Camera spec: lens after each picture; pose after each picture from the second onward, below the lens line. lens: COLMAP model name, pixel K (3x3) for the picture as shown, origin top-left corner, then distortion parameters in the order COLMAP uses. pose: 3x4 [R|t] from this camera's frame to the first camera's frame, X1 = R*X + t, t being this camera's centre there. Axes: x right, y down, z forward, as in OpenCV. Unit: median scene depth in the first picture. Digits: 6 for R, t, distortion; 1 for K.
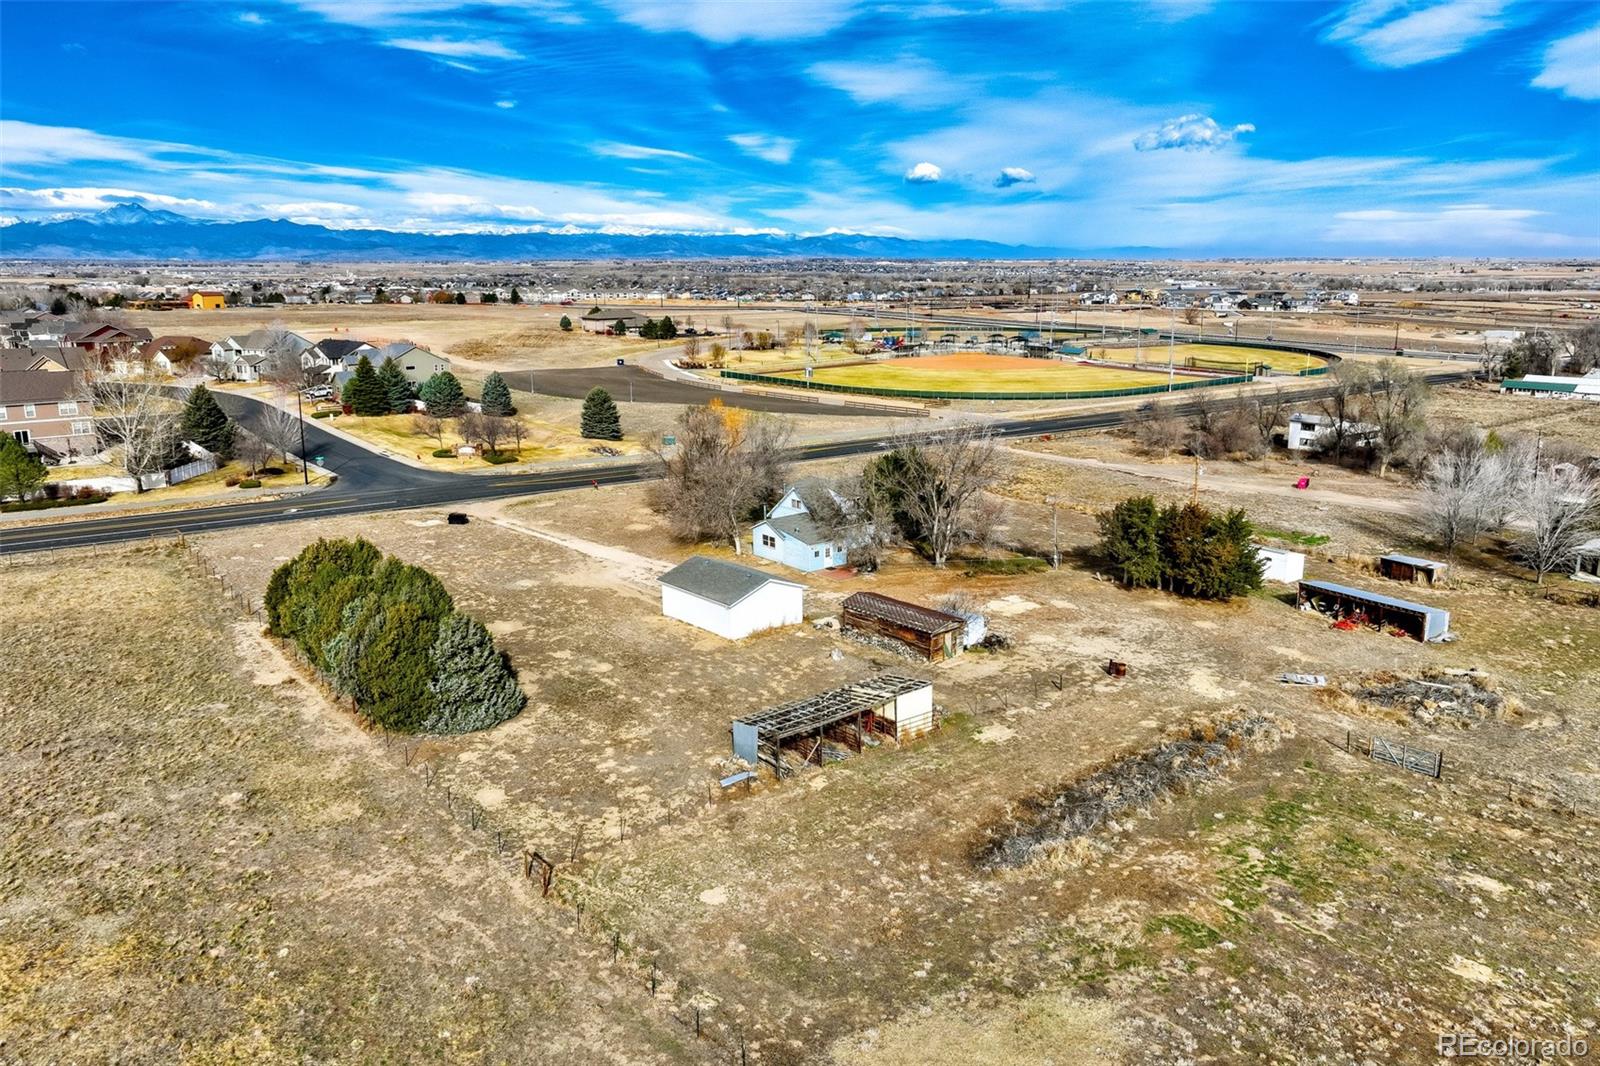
lens RADIAL K [[1106.9, 0, 897.2], [0, 1106.9, 533.4], [0, 0, 1]] dist [0.001905, 0.001826]
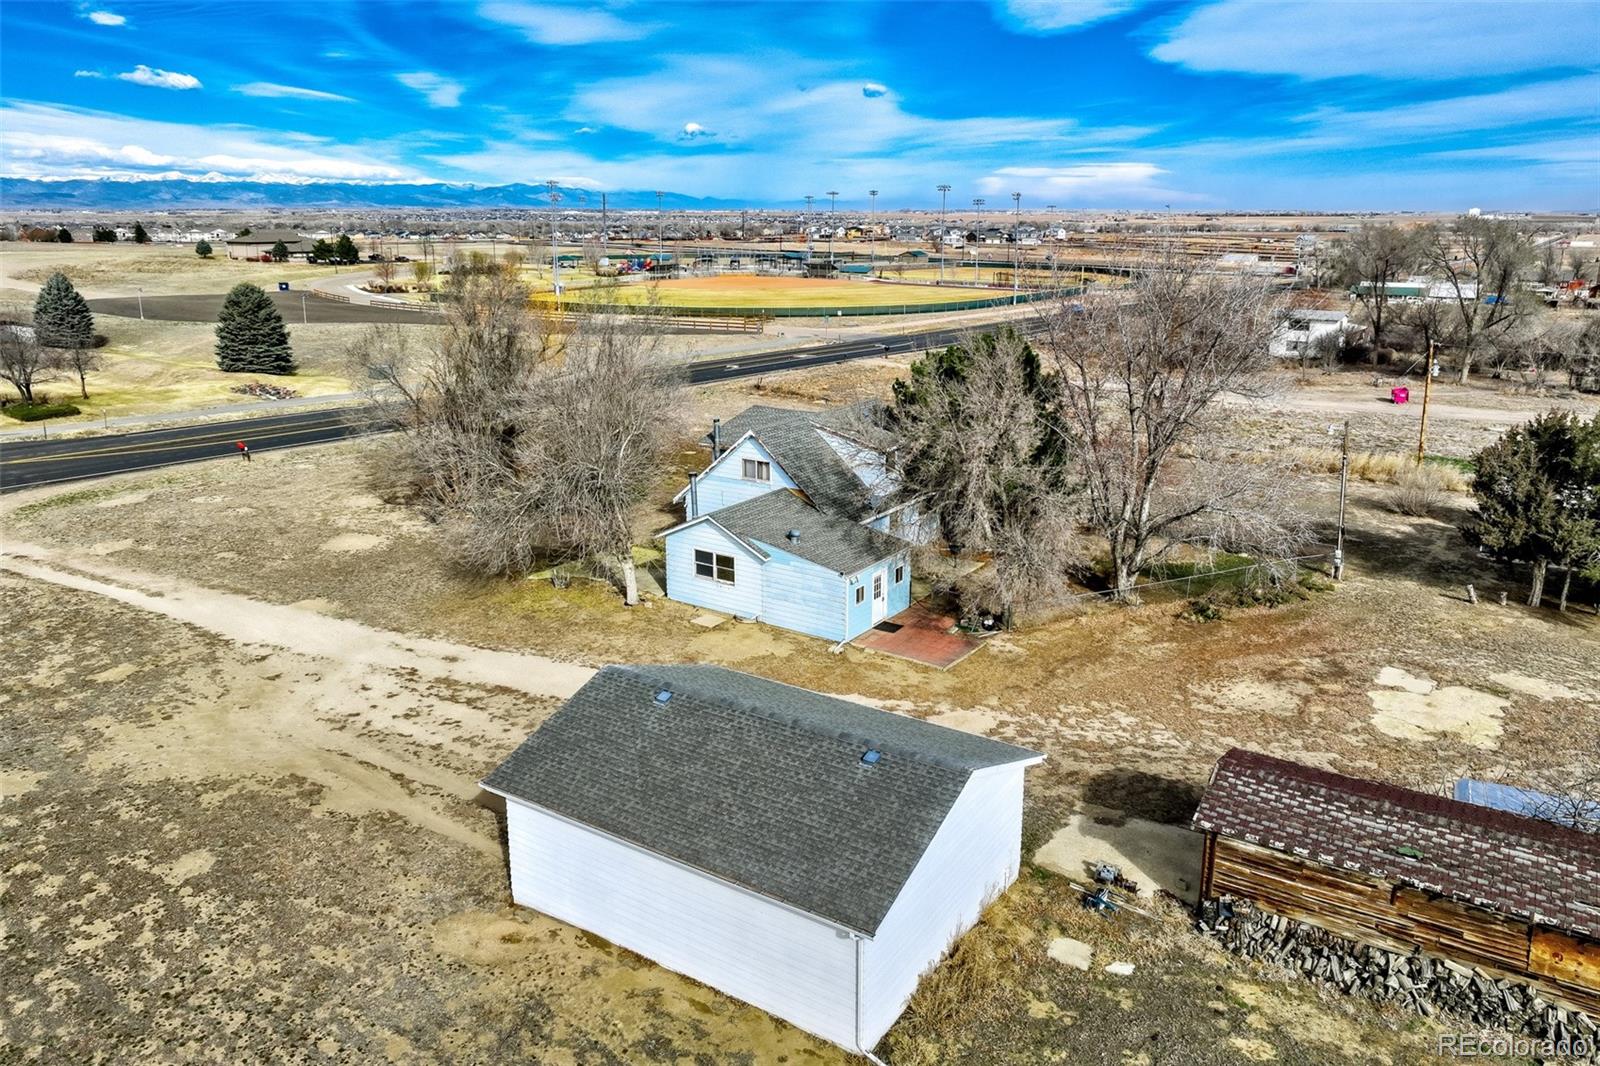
lens RADIAL K [[1077.0, 0, 871.0], [0, 1077.0, 484.5], [0, 0, 1]] dist [0.002840, 0.002350]
pose [[0.968261, -0.059490, 0.242756, -0.129486], [0.057941, 0.998228, 0.013522, -0.020944], [-0.243131, 0.000972, 0.969993, 0.503507]]
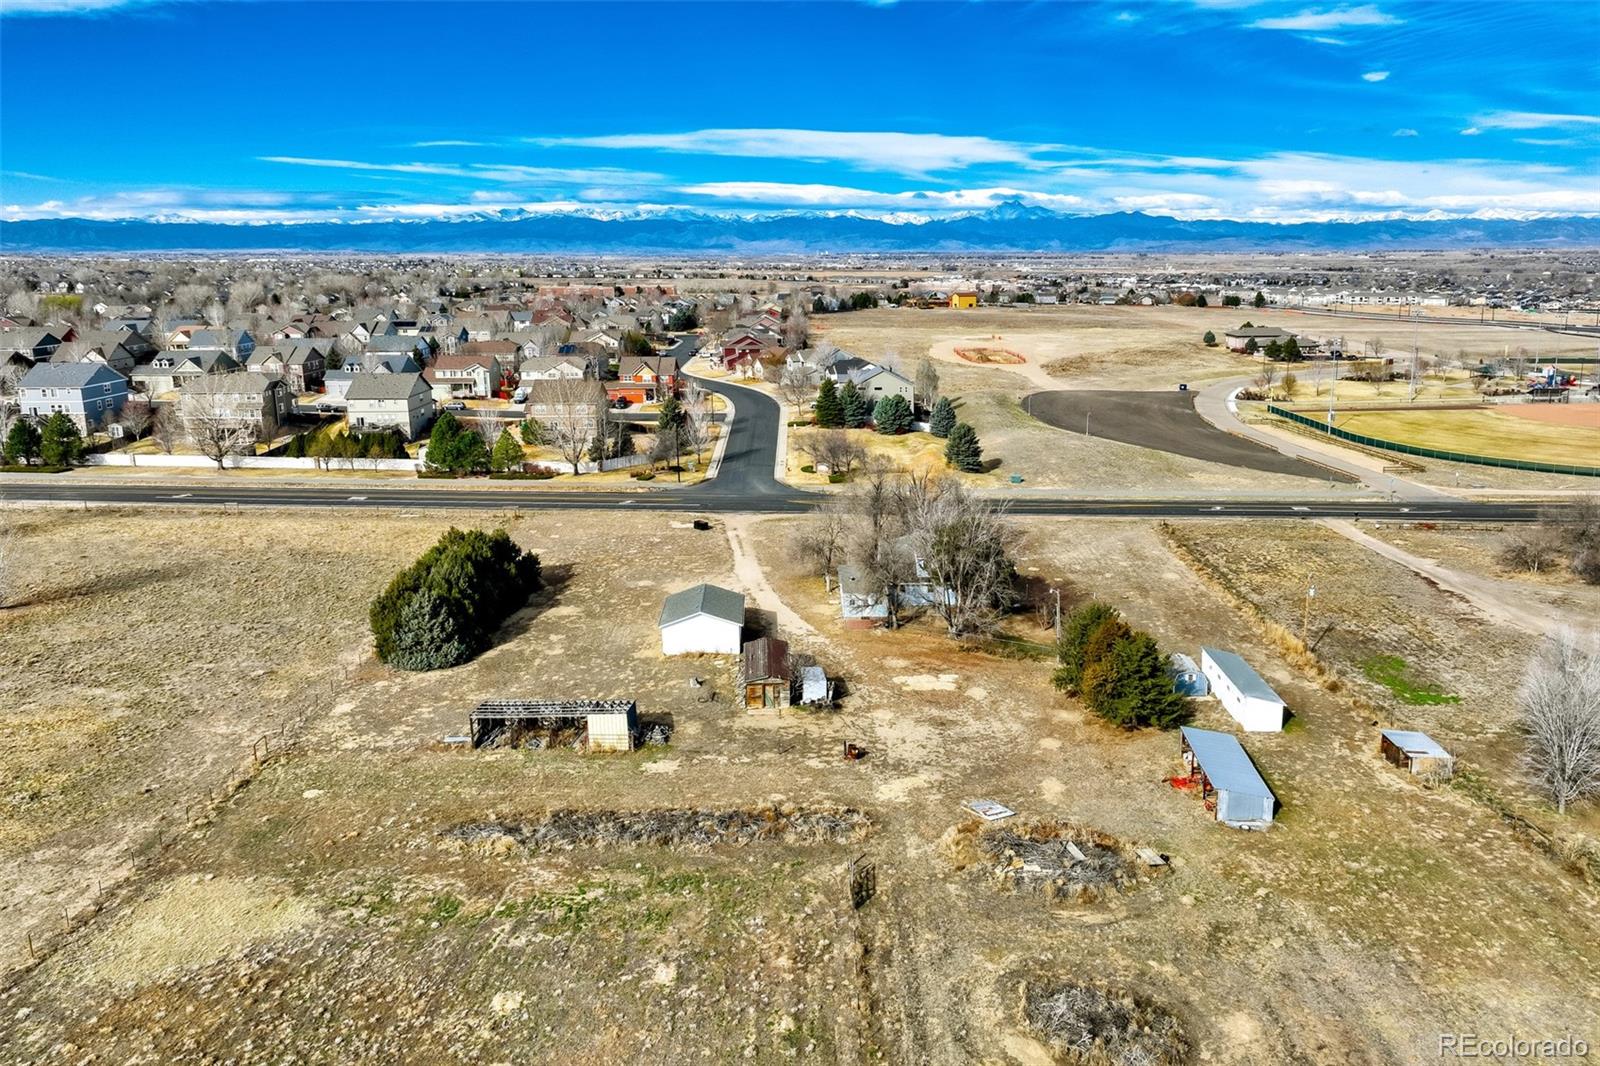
lens RADIAL K [[1225.7, 0, 880.1], [0, 1225.7, 535.3], [0, 0, 1]] dist [0.005898, 0.007746]
pose [[0.772070, 0.140878, -0.619726, 0.552837], [-0.149449, 0.988023, 0.038414, -0.078037], [0.617715, 0.062959, 0.783877, 0.056920]]
